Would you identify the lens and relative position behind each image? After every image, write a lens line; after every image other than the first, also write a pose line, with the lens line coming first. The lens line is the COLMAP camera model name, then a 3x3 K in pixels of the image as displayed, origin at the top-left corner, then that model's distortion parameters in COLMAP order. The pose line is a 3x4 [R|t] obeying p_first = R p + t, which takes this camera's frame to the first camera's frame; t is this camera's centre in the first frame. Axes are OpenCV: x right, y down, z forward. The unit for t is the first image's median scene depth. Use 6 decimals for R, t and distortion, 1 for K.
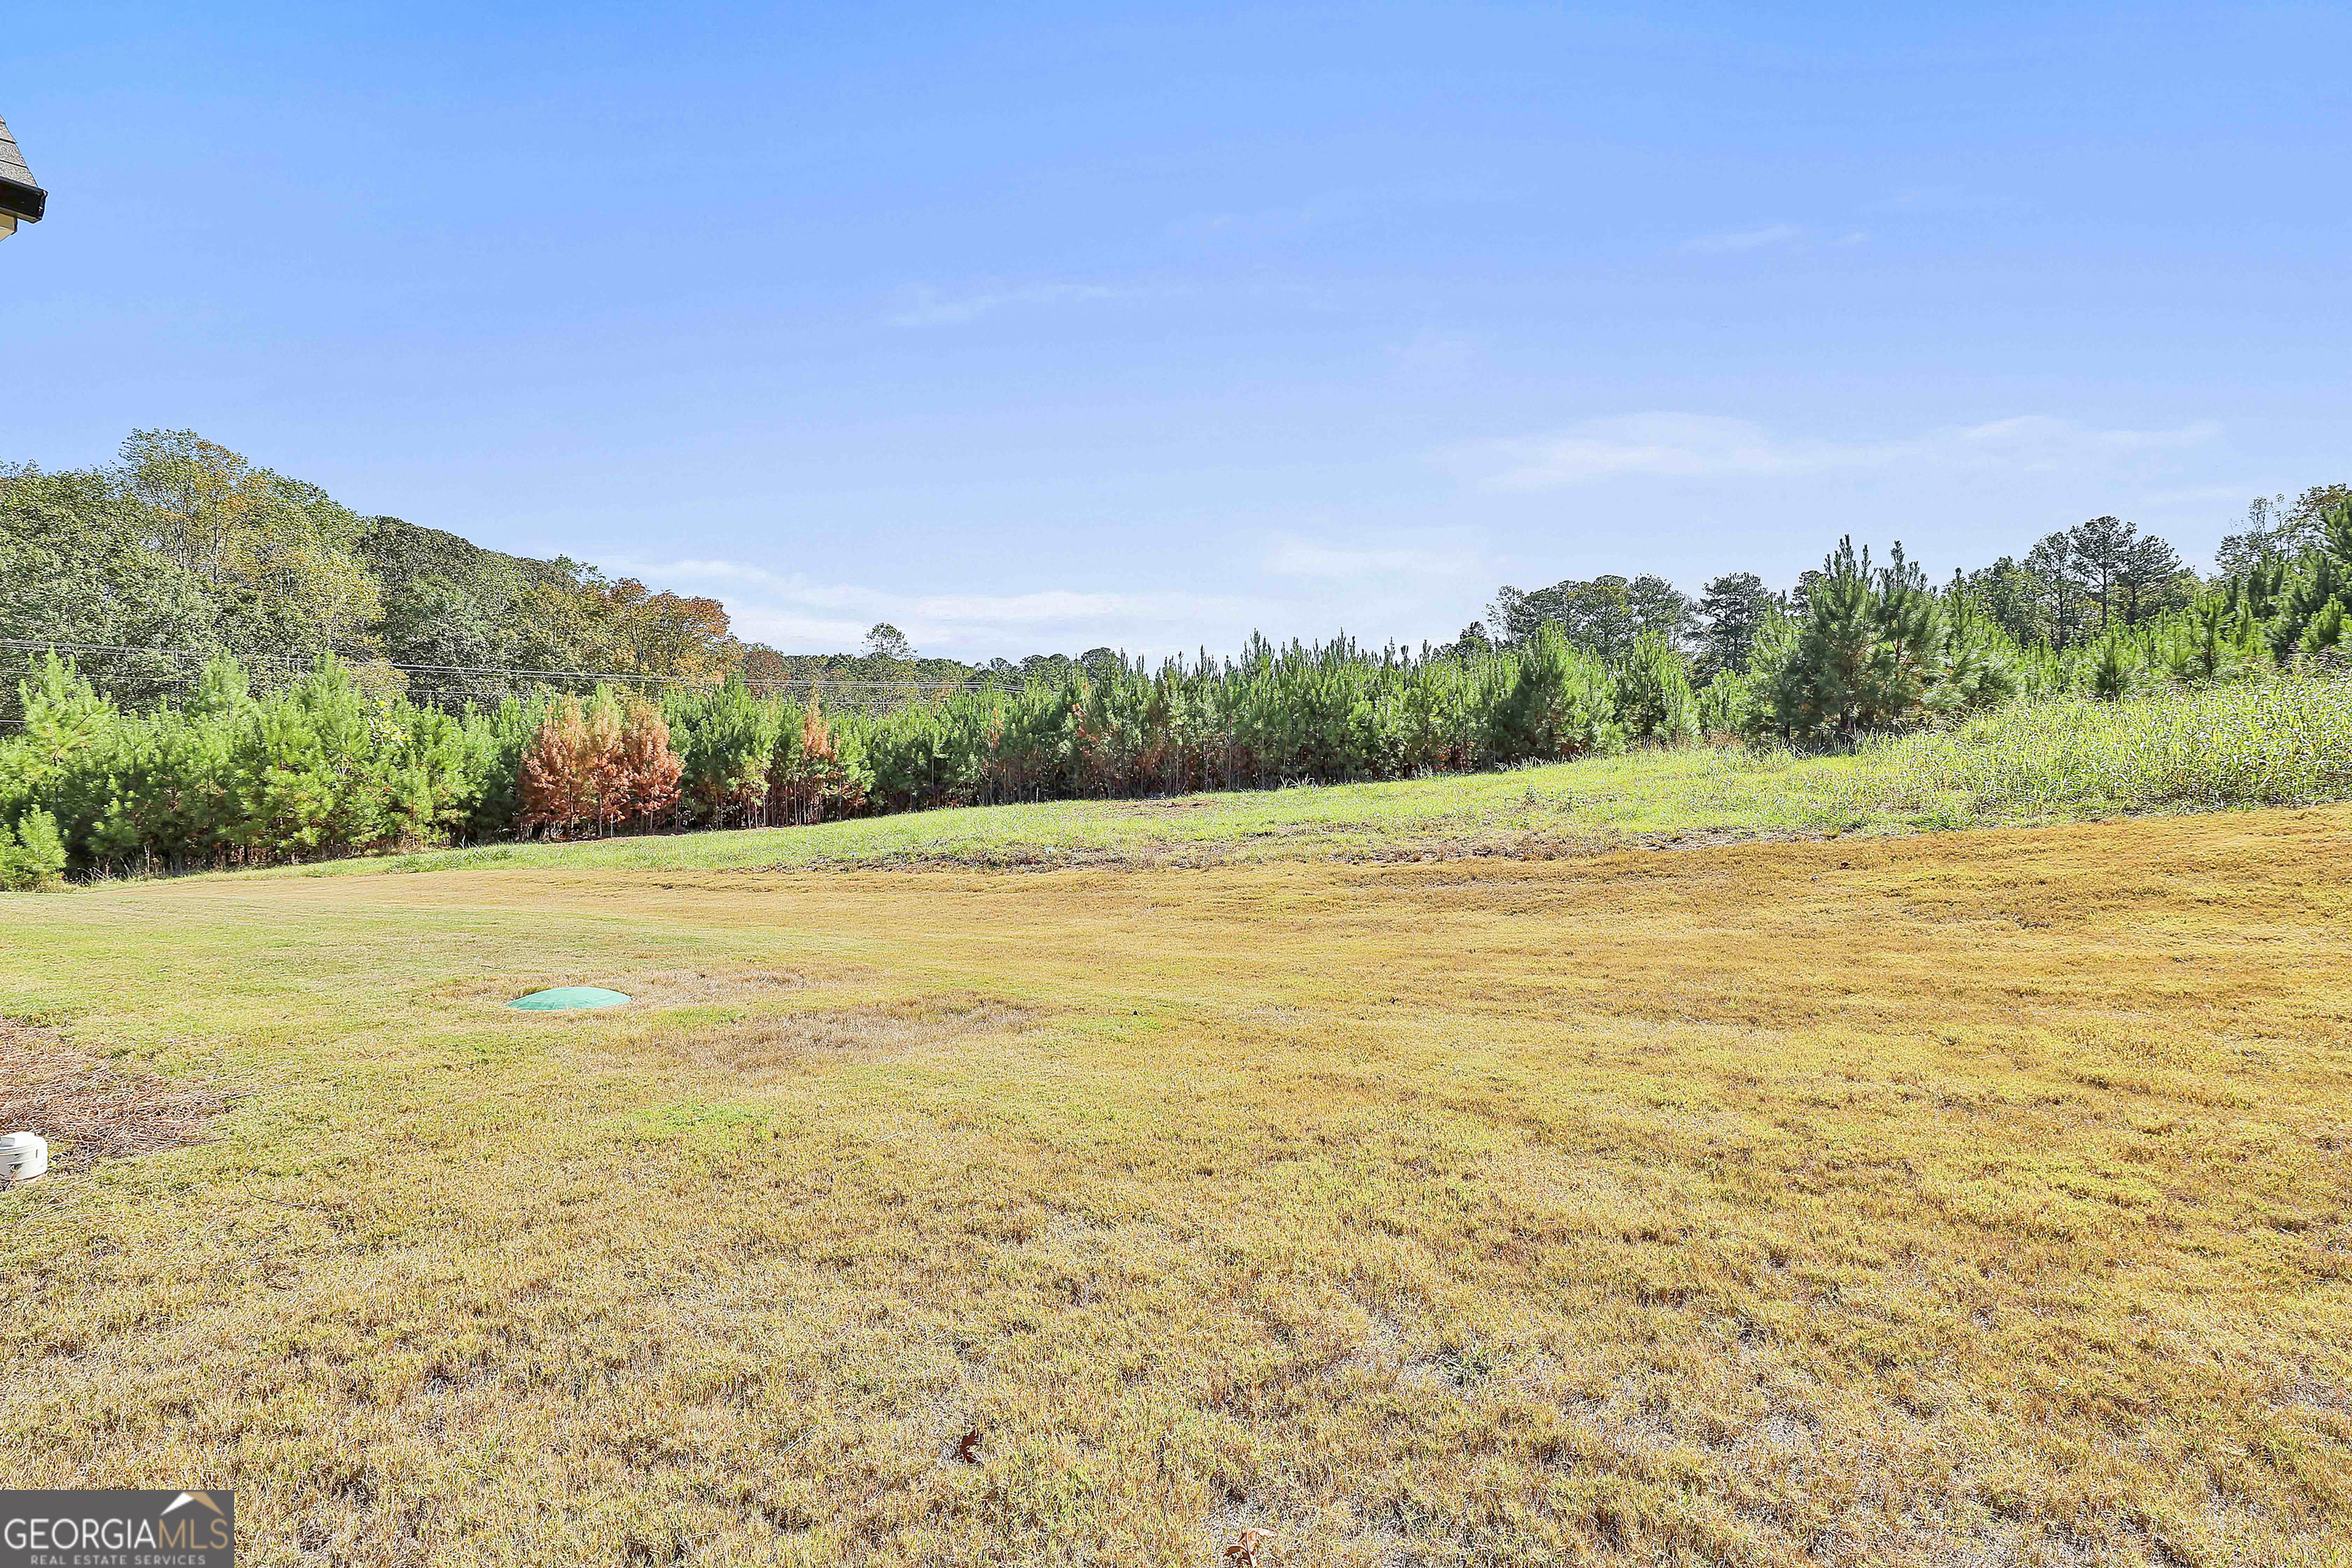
lens RADIAL K [[1134.7, 0, 1163.6], [0, 1134.7, 785.9], [0, 0, 1]] dist [0.003445, 0.000283]
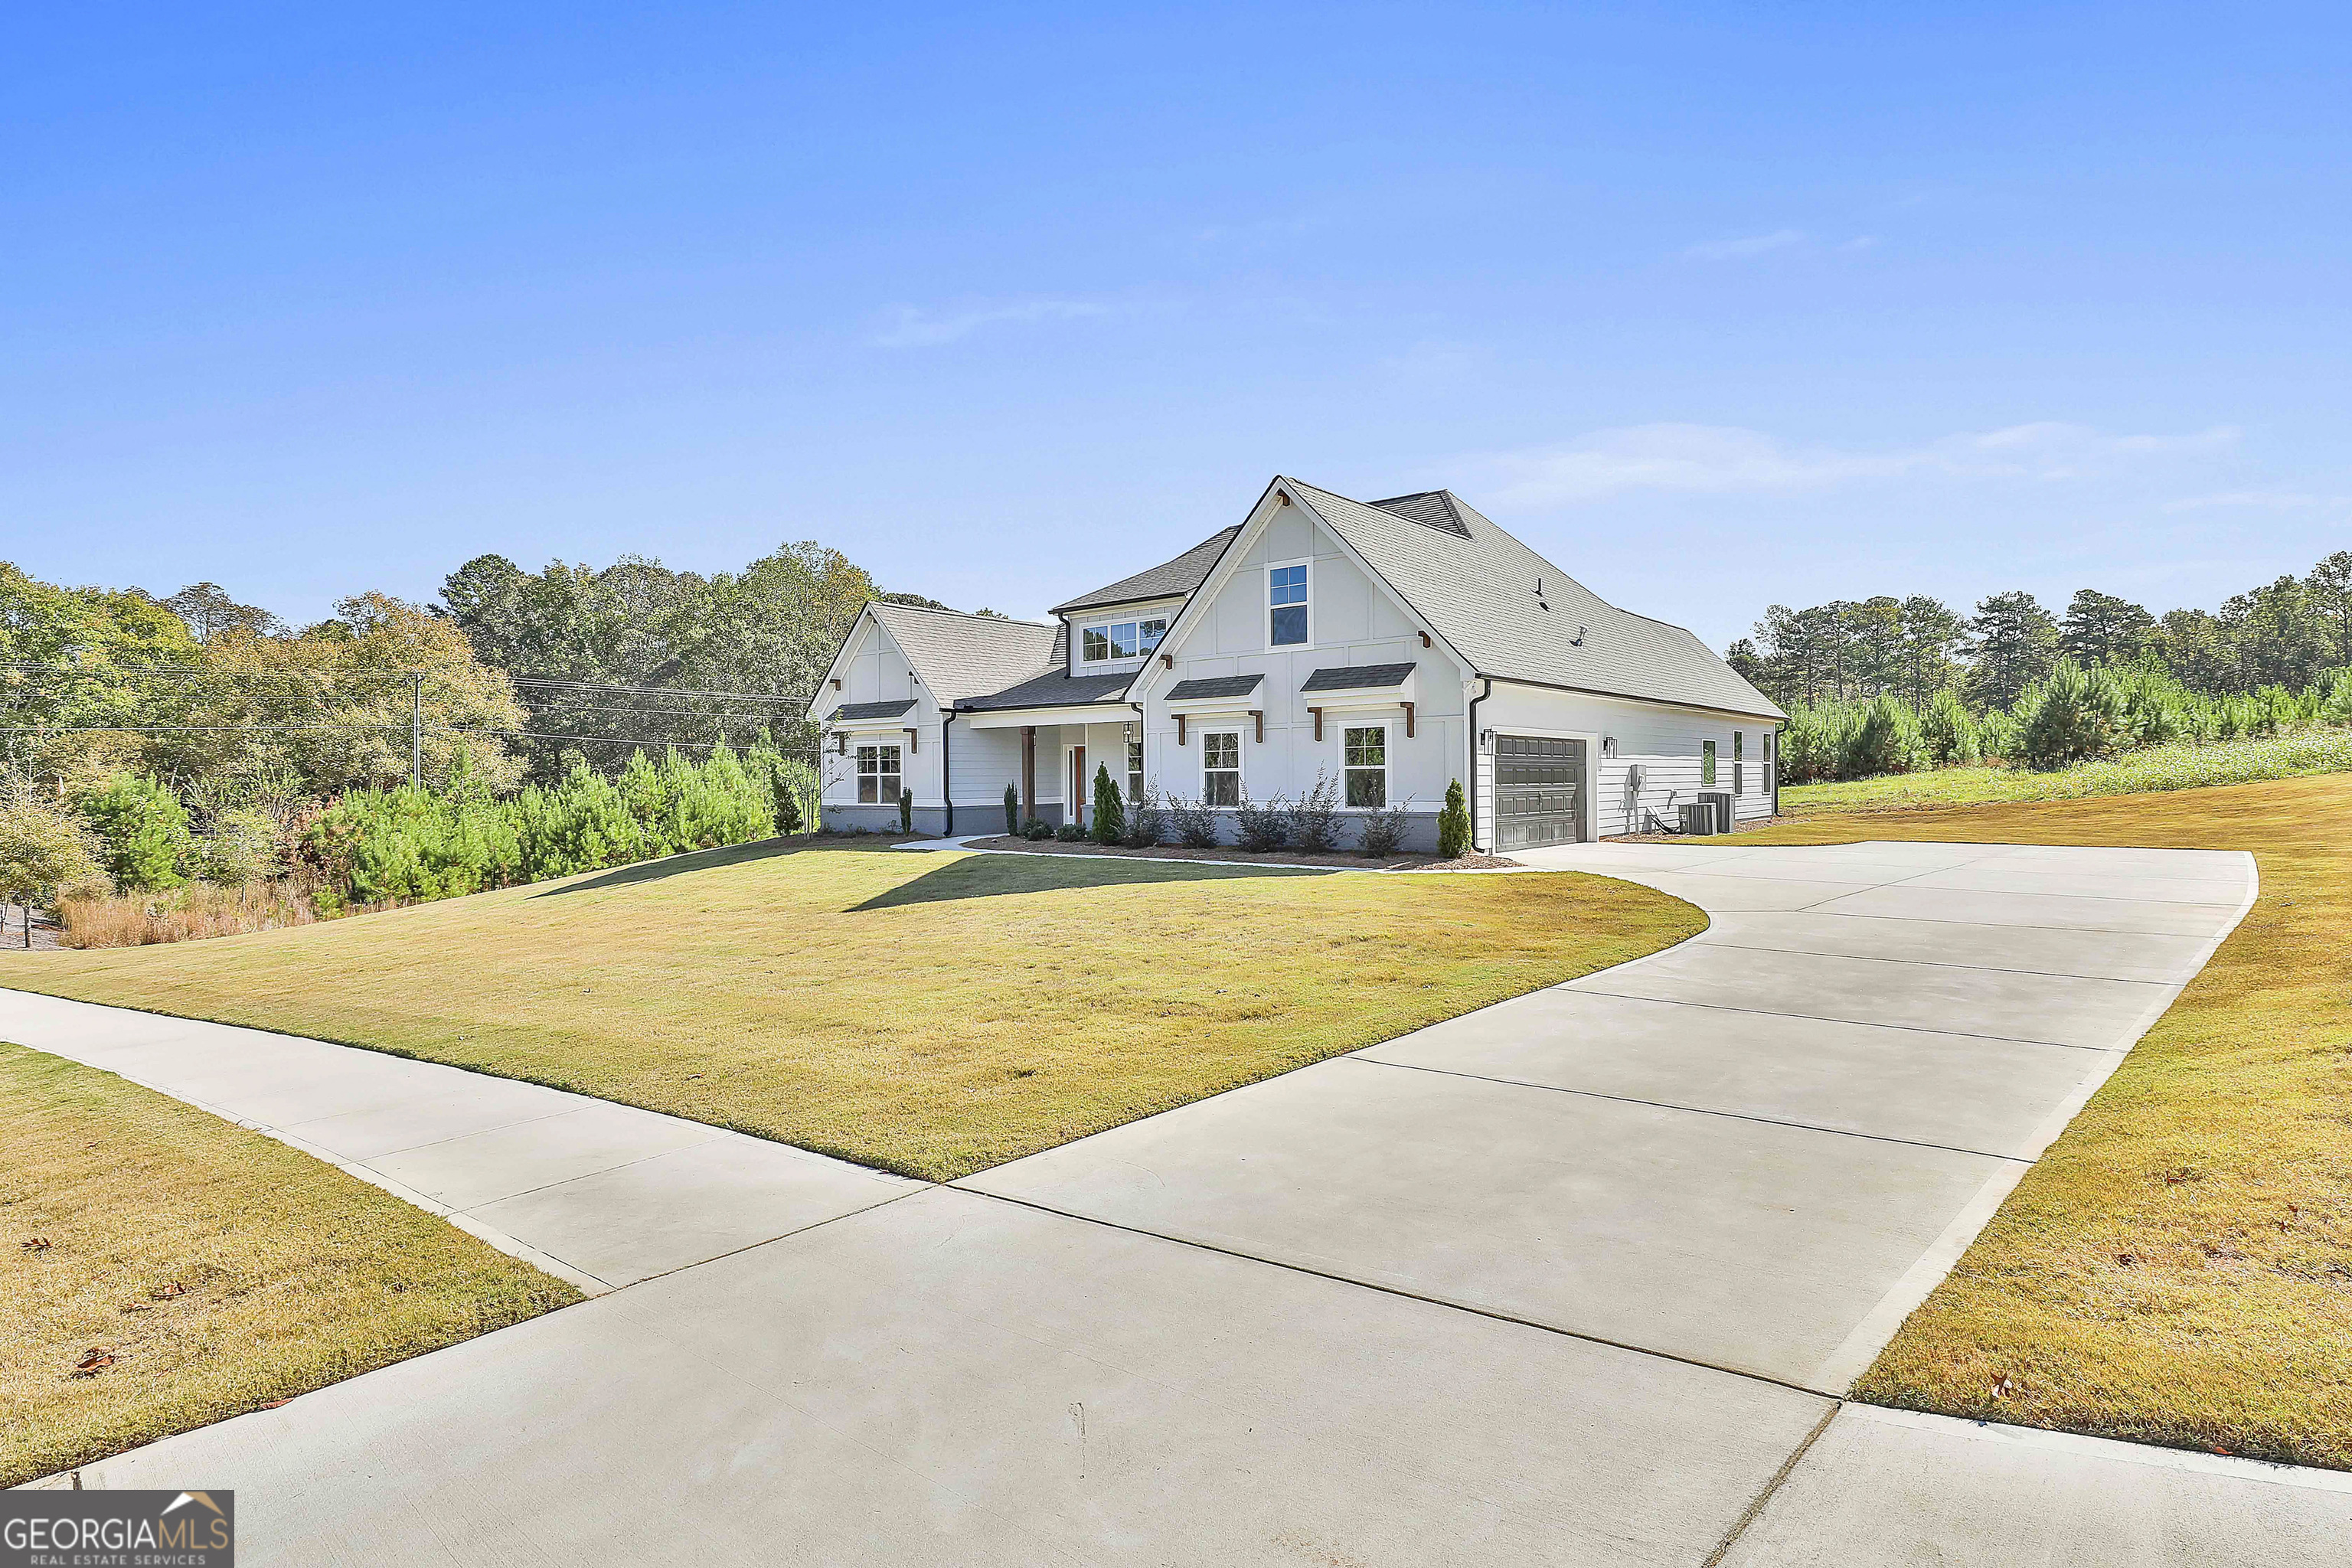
lens RADIAL K [[1148.4, 0, 1194.1], [0, 1148.4, 798.2], [0, 0, 1]] dist [-0.014930, 0.004174]
pose [[0.988055, 0.001547, -0.154094, -0.359549], [-0.001069, 0.999994, 0.003187, 0.008499], [0.154098, -0.002984, 0.988051, -0.731057]]
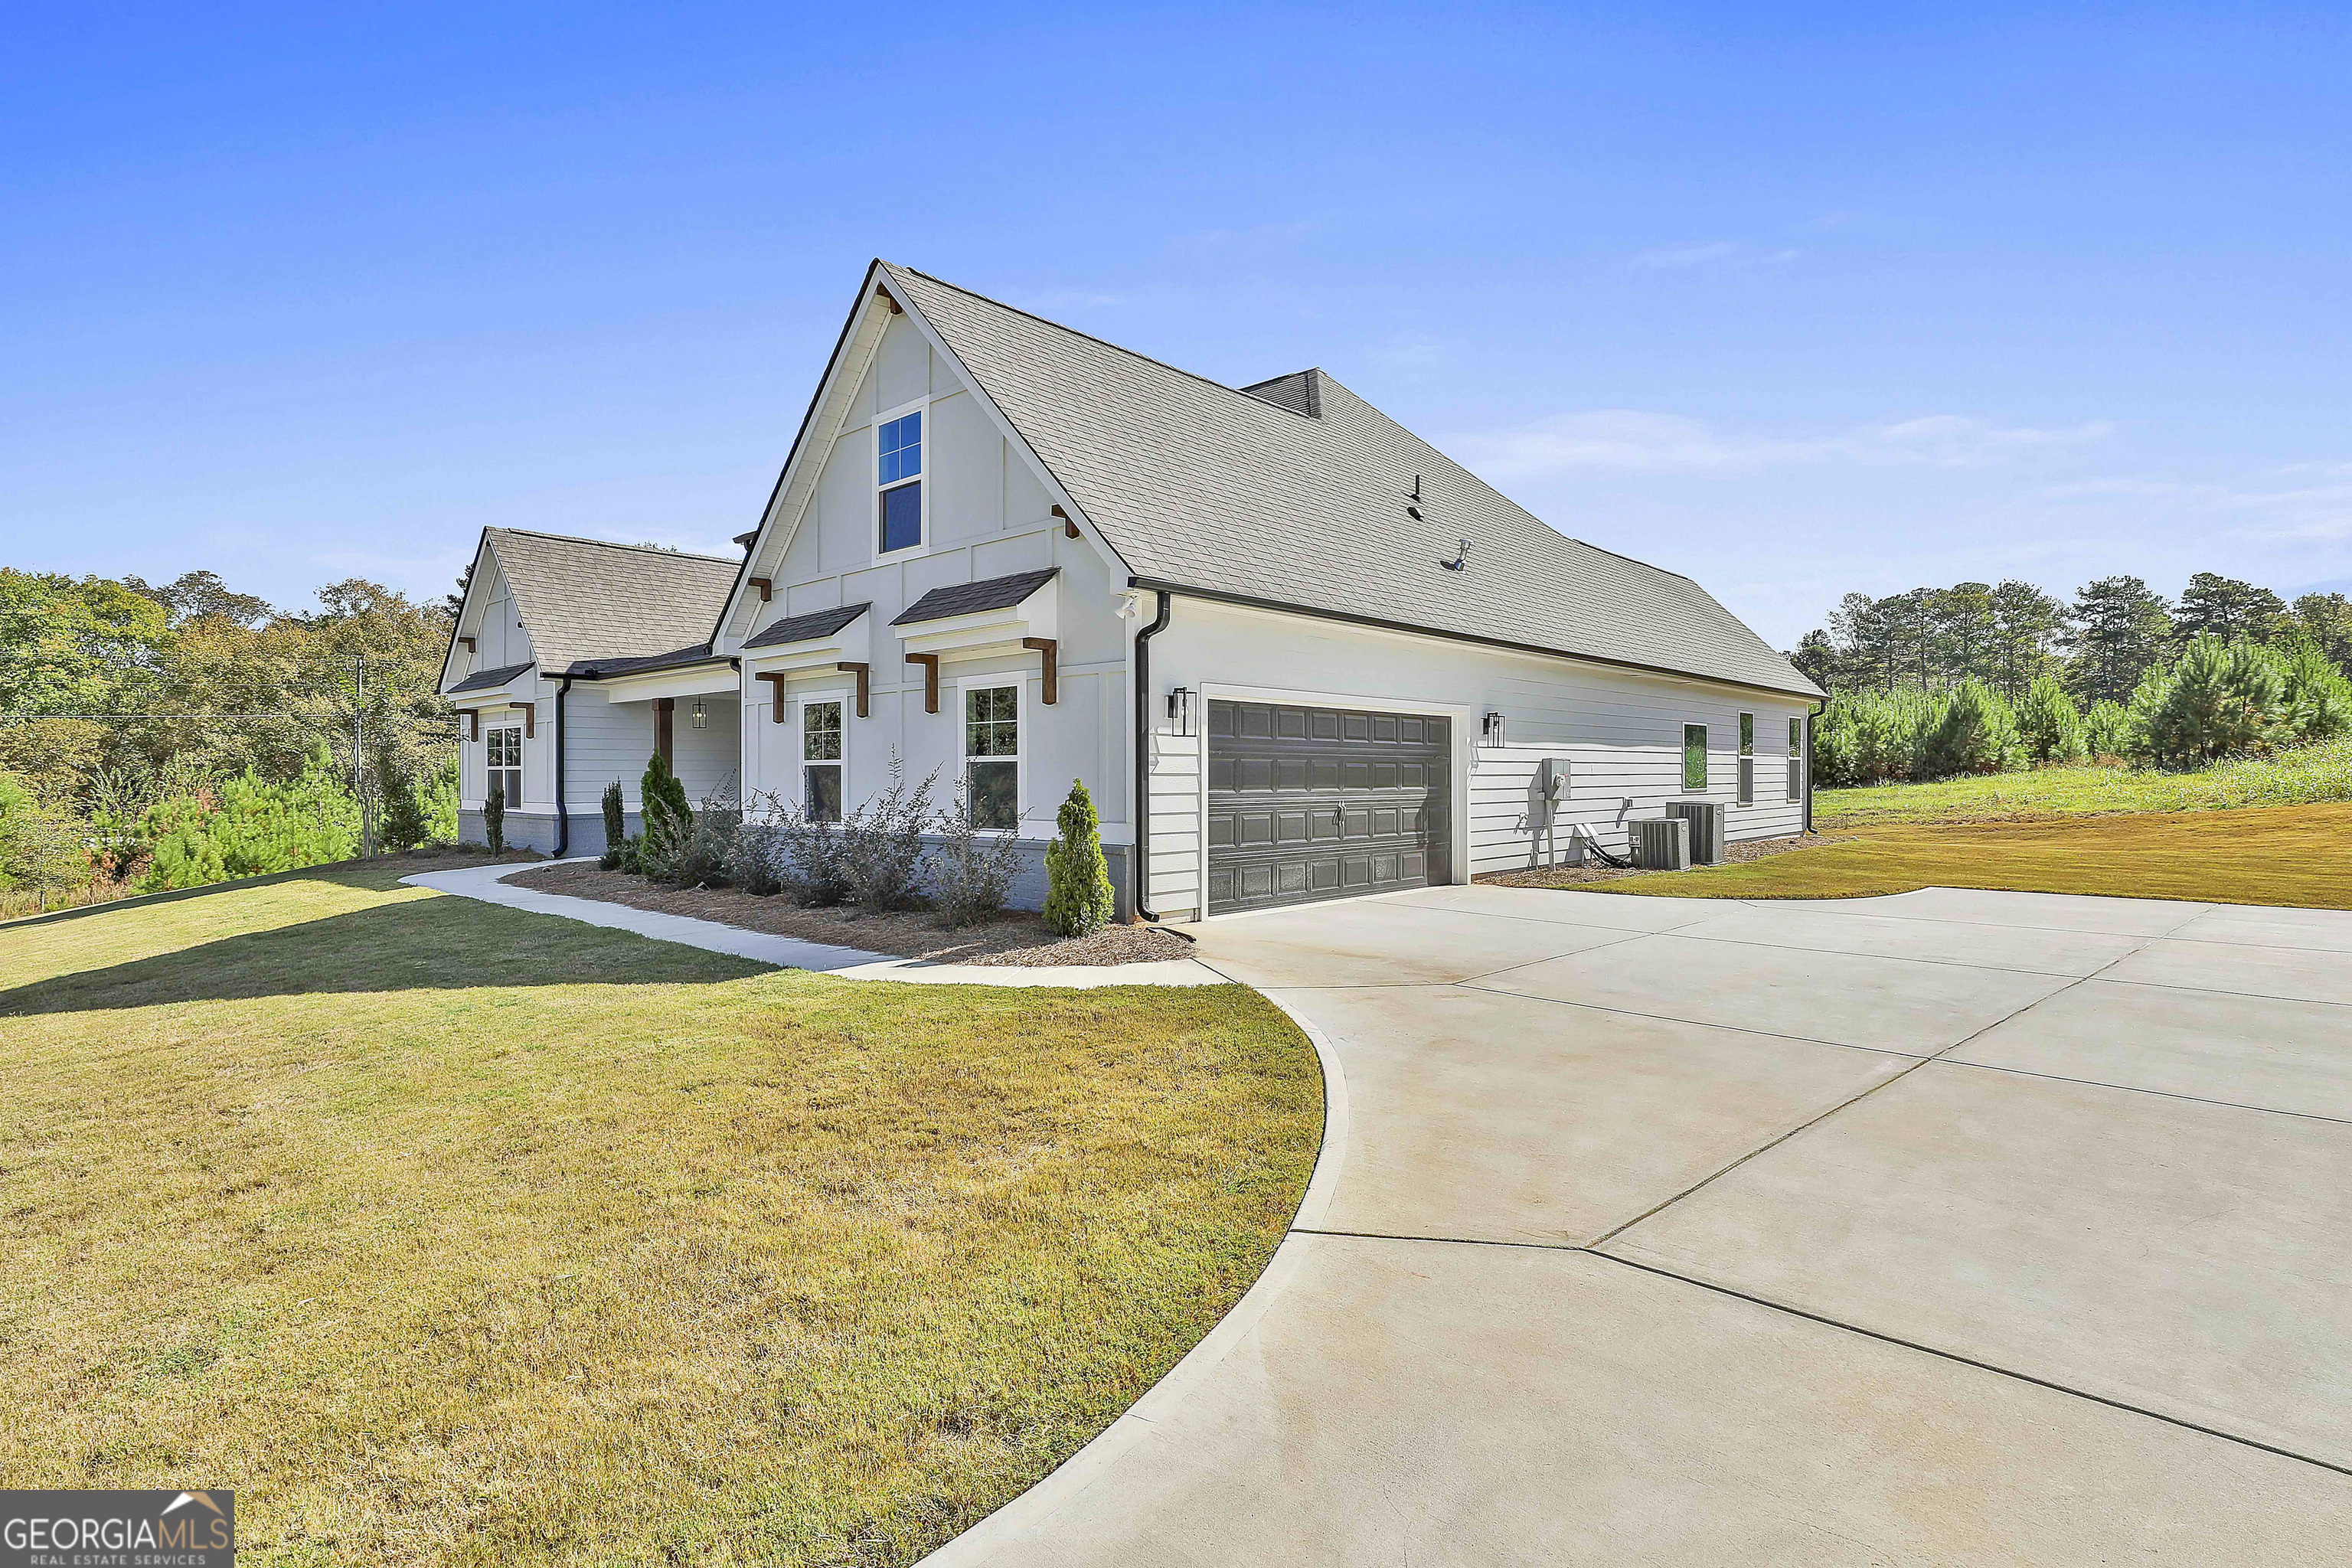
lens RADIAL K [[1148.4, 0, 1183.7], [0, 1148.4, 788.8], [0, 0, 1]] dist [-0.014930, 0.004174]
pose [[0.976487, 0.006921, -0.215463, -0.269981], [-0.007440, 0.999971, -0.001596, 0.004597], [0.215446, 0.003161, 0.976511, -0.522221]]
